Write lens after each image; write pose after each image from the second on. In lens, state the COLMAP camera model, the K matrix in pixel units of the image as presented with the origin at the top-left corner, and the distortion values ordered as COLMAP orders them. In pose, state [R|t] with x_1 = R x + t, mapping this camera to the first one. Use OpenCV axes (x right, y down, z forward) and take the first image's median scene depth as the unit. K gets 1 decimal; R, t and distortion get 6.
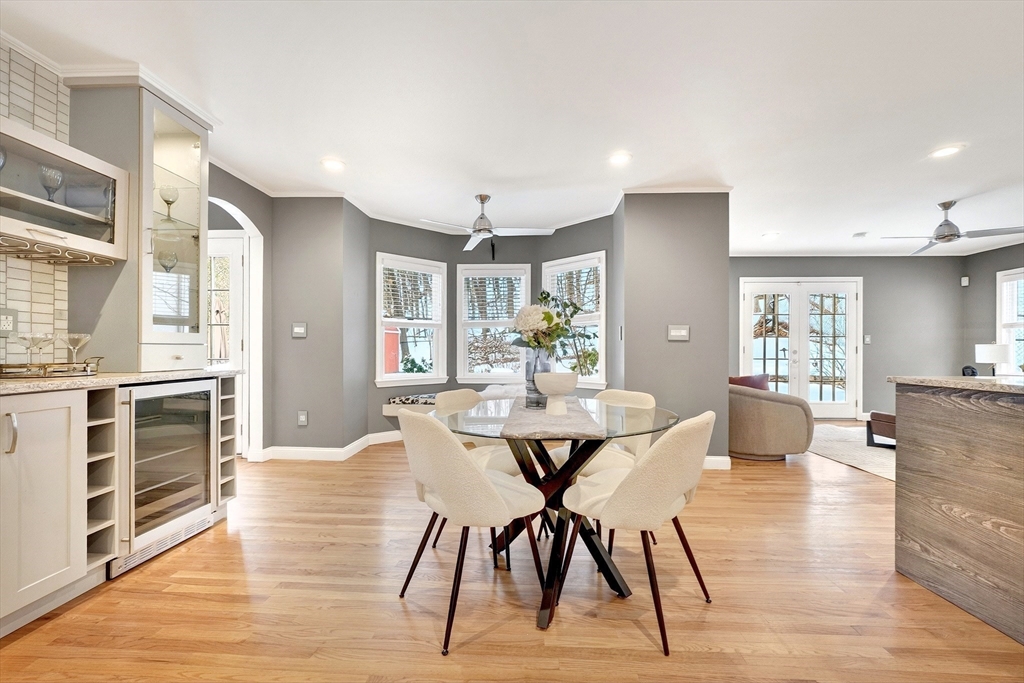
lens RADIAL K [[438.3, 0, 514.1], [0, 438.3, 350.8], [0, 0, 1]] dist [-0.003110, 0.000057]
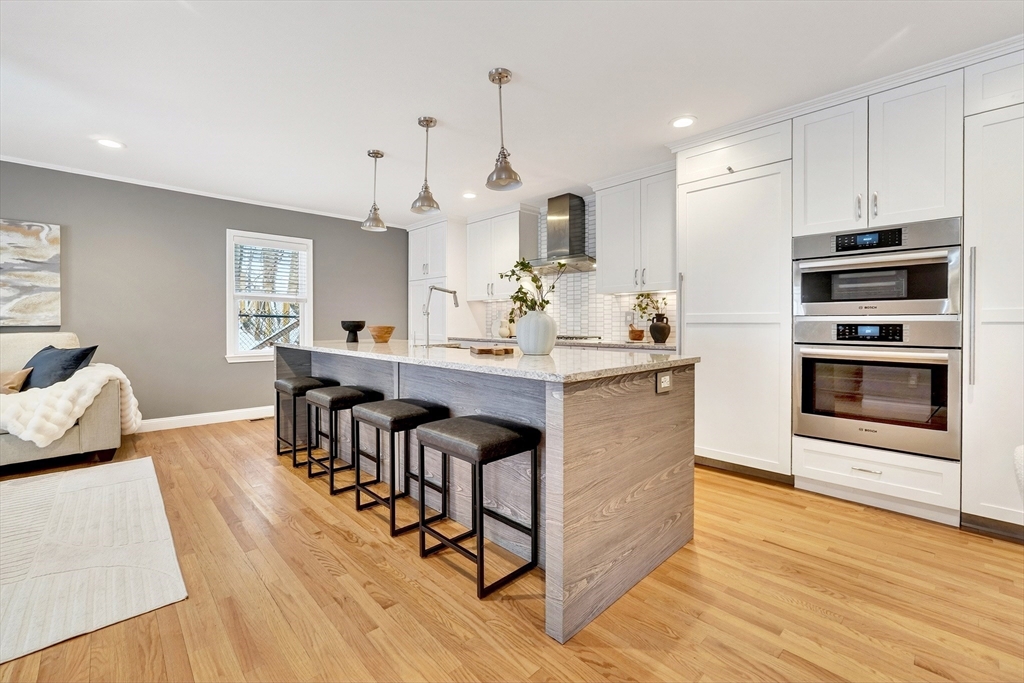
lens RADIAL K [[435.3, 0, 510.4], [0, 435.3, 327.3], [0, 0, 1]] dist [-0.000402, 0.000607]
pose [[-0.714579, -0.011290, 0.699464, 0.155616], [-0.004749, 0.999925, 0.011288, -0.008040], [-0.699539, 0.004744, -0.714579, 0.546773]]
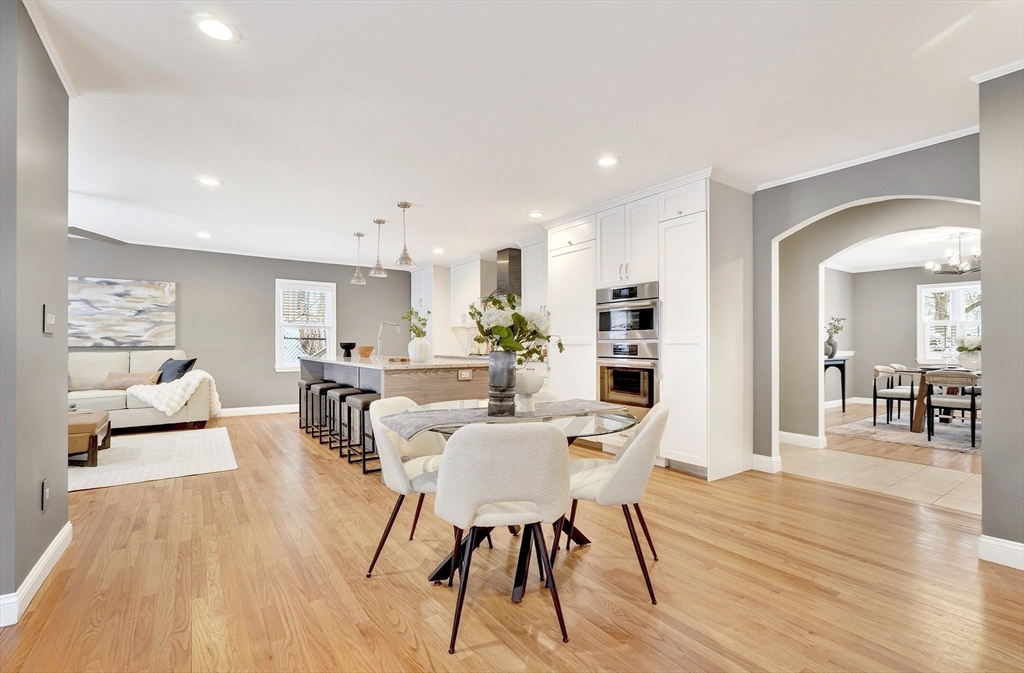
lens RADIAL K [[471.0, 0, 517.5], [0, 471.0, 344.5], [0, 0, 1]] dist [0.001629, -0.000069]
pose [[-0.606019, -0.004494, 0.795437, -0.283365], [-0.004839, 0.999986, 0.001963, -0.009220], [-0.795435, -0.002660, -0.606033, 0.583988]]
